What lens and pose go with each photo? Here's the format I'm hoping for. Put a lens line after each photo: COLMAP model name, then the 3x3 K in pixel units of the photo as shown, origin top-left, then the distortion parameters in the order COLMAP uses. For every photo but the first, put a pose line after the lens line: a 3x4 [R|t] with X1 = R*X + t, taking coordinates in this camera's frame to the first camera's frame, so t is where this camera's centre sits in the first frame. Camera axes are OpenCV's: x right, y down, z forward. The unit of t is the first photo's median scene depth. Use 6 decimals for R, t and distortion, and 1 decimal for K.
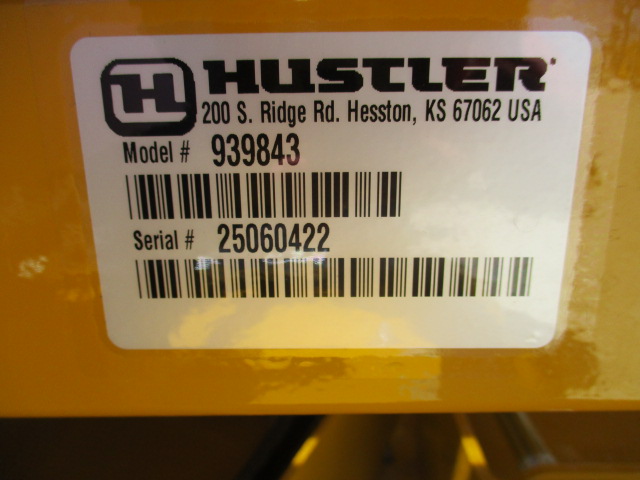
lens RADIAL K [[539.3, 0, 319.6], [0, 539.3, 239.8], [0, 0, 1]] dist [-0.023020, 0.004131]
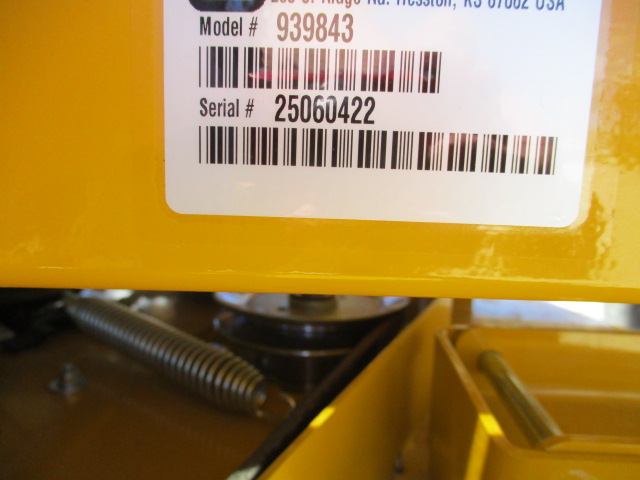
lens RADIAL K [[539.3, 0, 320.4], [0, 539.3, 240.3], [0, 0, 1]] dist [-0.023020, 0.004131]
pose [[0.998588, 0.050892, -0.015219, -0.064214], [-0.052470, 0.989677, -0.133367, 0.418614], [0.008275, 0.133977, 0.990950, -0.072557]]
